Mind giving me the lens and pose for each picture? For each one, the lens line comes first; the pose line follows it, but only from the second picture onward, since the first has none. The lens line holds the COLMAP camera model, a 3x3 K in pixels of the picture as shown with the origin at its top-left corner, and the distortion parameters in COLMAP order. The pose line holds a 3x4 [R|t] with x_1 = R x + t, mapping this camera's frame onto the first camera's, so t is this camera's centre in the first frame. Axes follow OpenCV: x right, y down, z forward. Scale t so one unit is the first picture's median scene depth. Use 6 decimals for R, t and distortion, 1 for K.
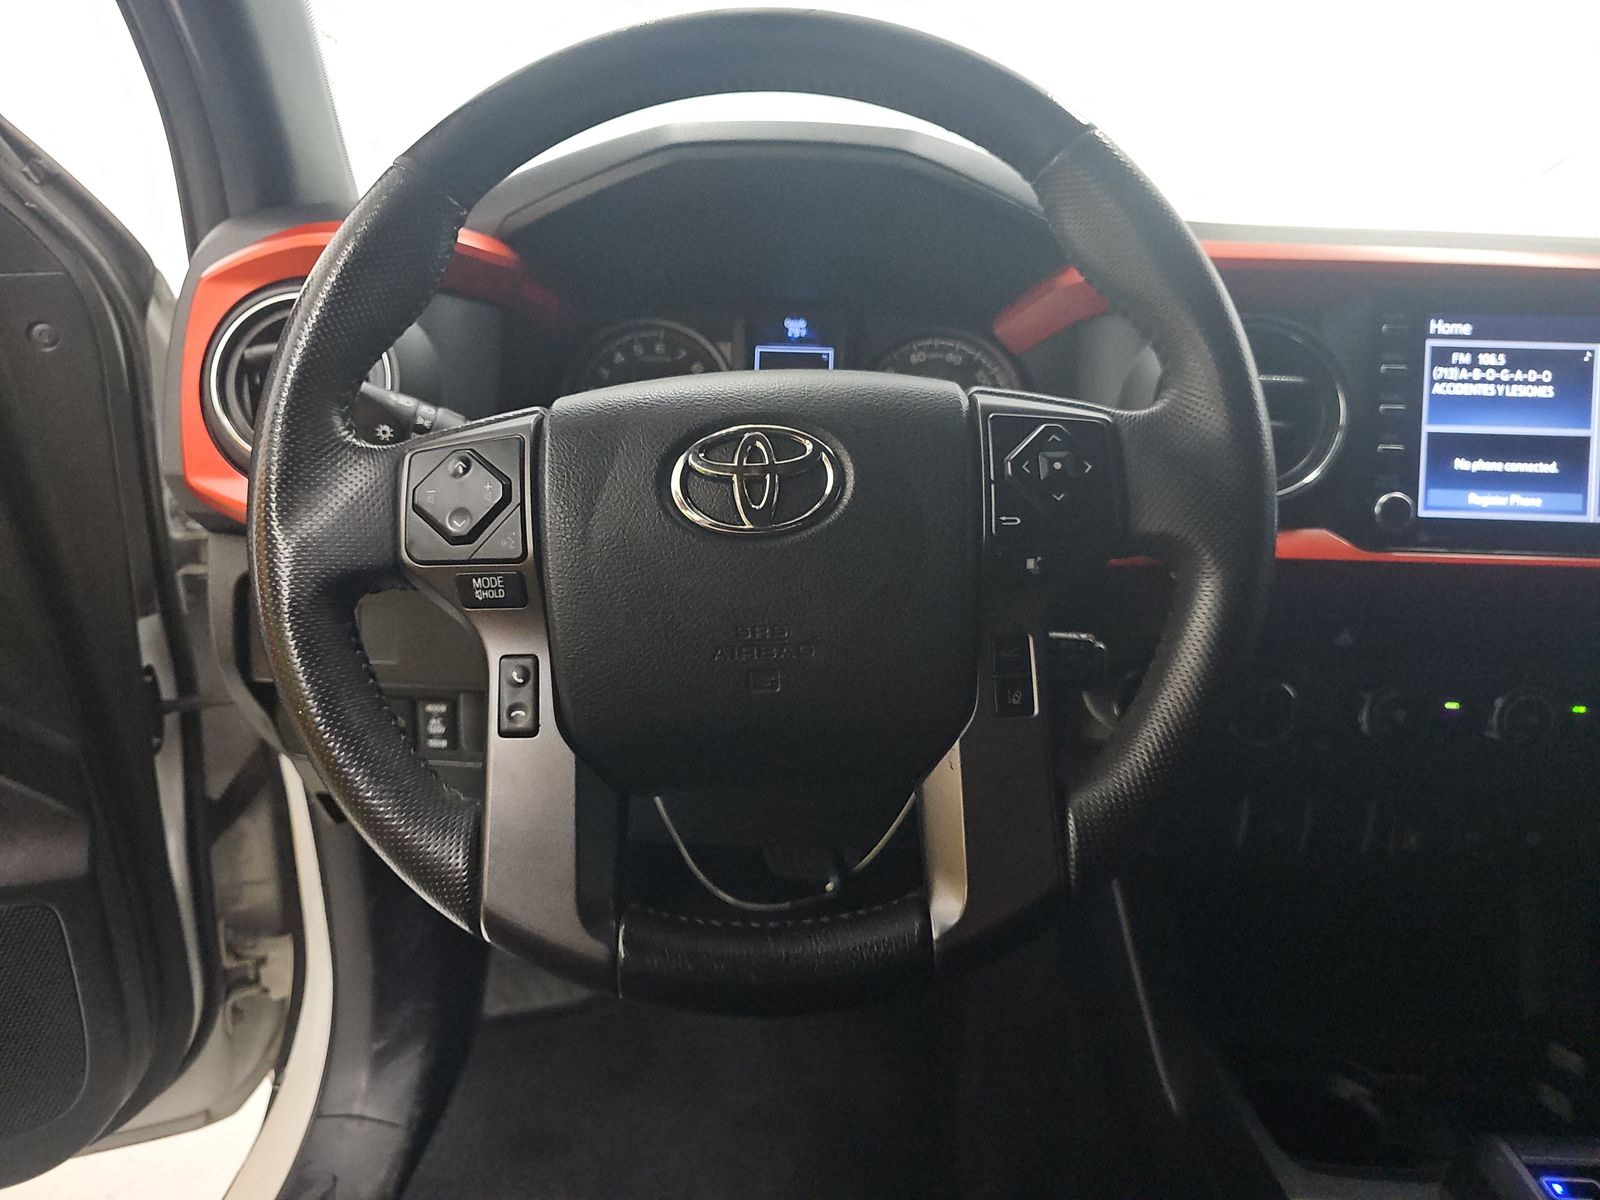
lens RADIAL K [[1055.9, 0, 800.0], [0, 1055.9, 600.0], [0, 0, 1]] dist [-0.001158, 0.002829]
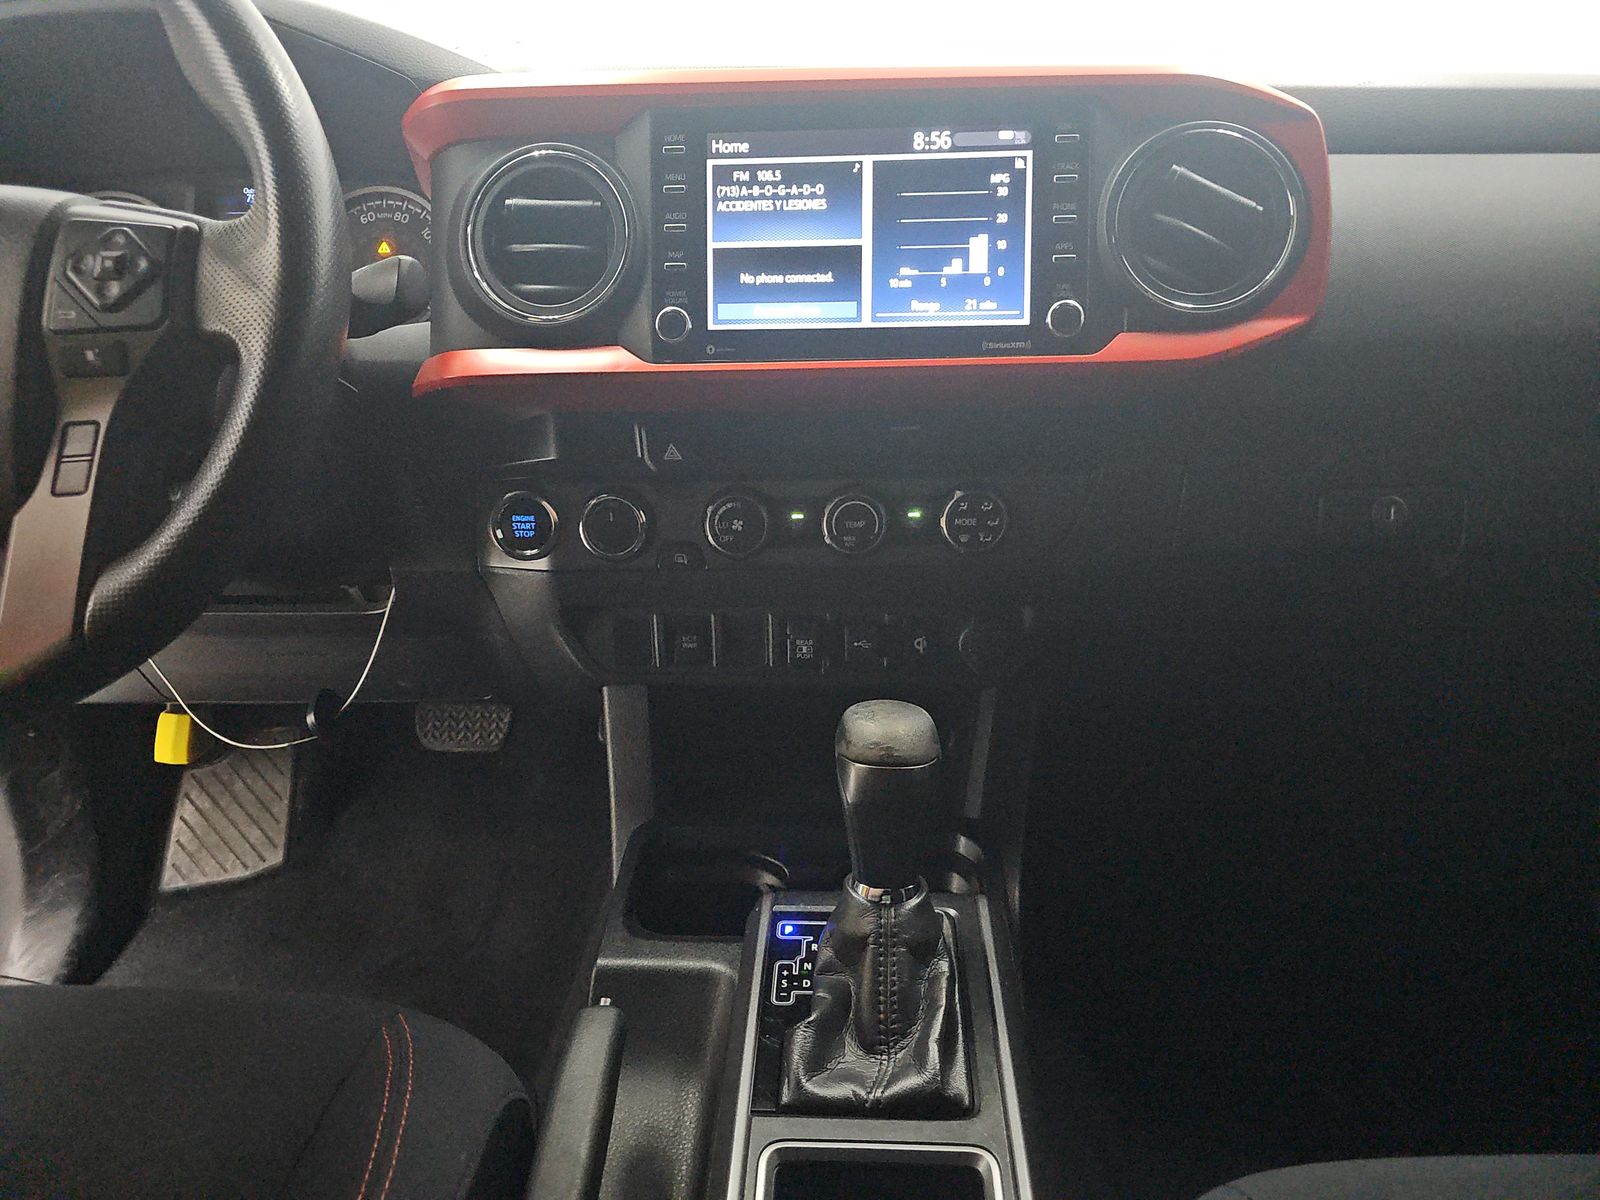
lens RADIAL K [[1058.9, 0, 800.0], [0, 1058.9, 600.0], [0, 0, 1]] dist [0.000818, -0.002745]
pose [[0.998968, -0.044027, -0.011182, 0.678576], [0.044591, 0.997405, 0.056531, 0.134483], [0.008664, -0.056971, 0.998338, -0.074174]]
